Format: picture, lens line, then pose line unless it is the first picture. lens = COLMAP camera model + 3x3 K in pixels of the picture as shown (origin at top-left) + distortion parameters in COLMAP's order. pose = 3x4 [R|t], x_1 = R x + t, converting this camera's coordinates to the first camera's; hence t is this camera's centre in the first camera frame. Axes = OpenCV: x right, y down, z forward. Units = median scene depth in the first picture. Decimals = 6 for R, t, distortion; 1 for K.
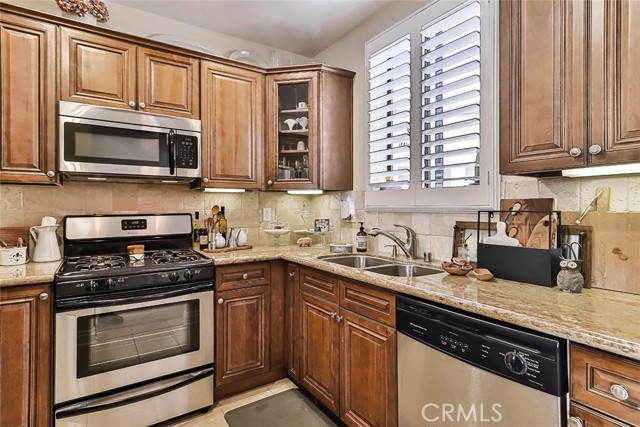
lens RADIAL K [[336.9, 0, 329.2], [0, 336.9, 209.1], [0, 0, 1]] dist [0.017737, -0.002565]
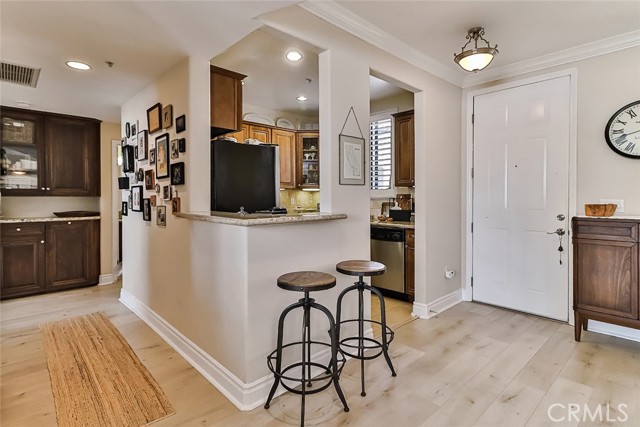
lens RADIAL K [[336.9, 0, 330.8], [0, 336.9, 201.8], [0, 0, 1]] dist [0.017737, -0.002565]
pose [[0.983880, -0.001852, 0.178820, -0.434045], [0.000139, 0.999954, 0.009588, 0.004448], [-0.178829, -0.009408, 0.983835, -1.336120]]
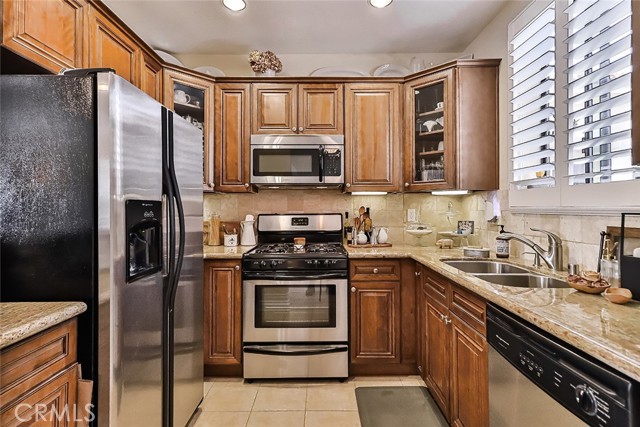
lens RADIAL K [[336.9, 0, 322.6], [0, 336.9, 207.4], [0, 0, 1]] dist [0.017737, -0.002565]
pose [[0.828910, -0.001024, -0.559381, 0.236824], [-0.003091, 0.999975, -0.006410, -0.000466], [0.559374, 0.007042, 0.828886, -0.017312]]
